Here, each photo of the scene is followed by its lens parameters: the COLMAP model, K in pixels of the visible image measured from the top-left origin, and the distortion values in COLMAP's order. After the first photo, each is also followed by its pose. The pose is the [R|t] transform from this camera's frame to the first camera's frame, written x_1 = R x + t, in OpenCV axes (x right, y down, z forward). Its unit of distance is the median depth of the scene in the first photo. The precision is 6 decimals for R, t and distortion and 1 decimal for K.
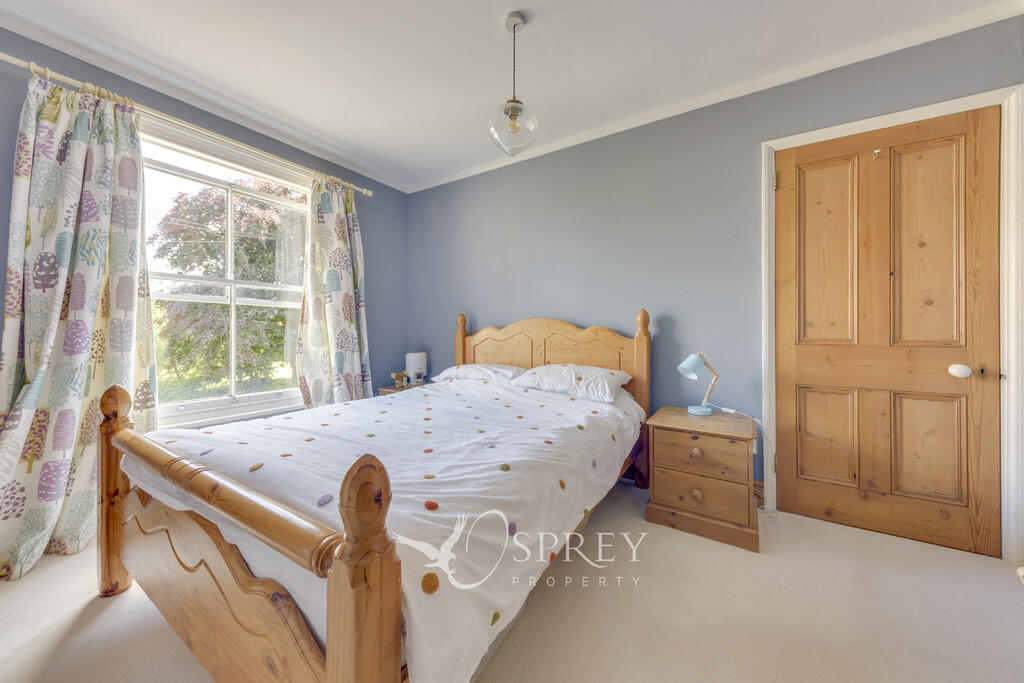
lens RADIAL K [[360.8, 0, 511.8], [0, 360.8, 329.1], [0, 0, 1]] dist [-0.000844, -0.000164]
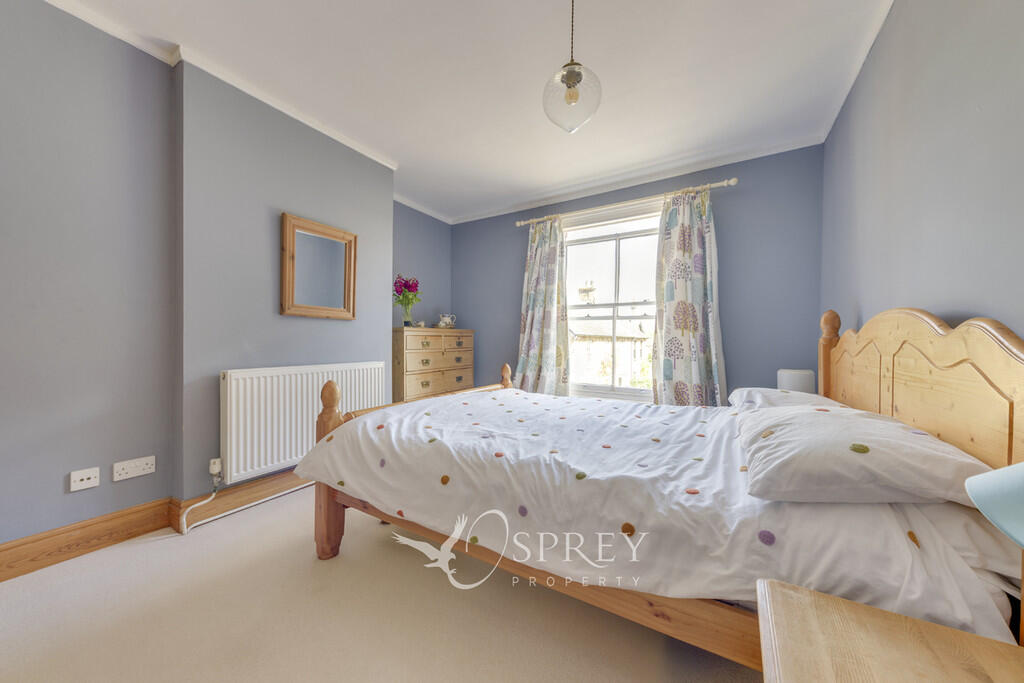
lens RADIAL K [[351.6, 0, 512.0], [0, 351.6, 341.5], [0, 0, 1]] dist [0.000433, -0.000017]
pose [[0.012333, 0.001096, -0.999923, 0.776404], [0.004374, 0.999990, 0.001150, 0.012480], [0.999914, -0.004388, 0.012328, 0.777474]]
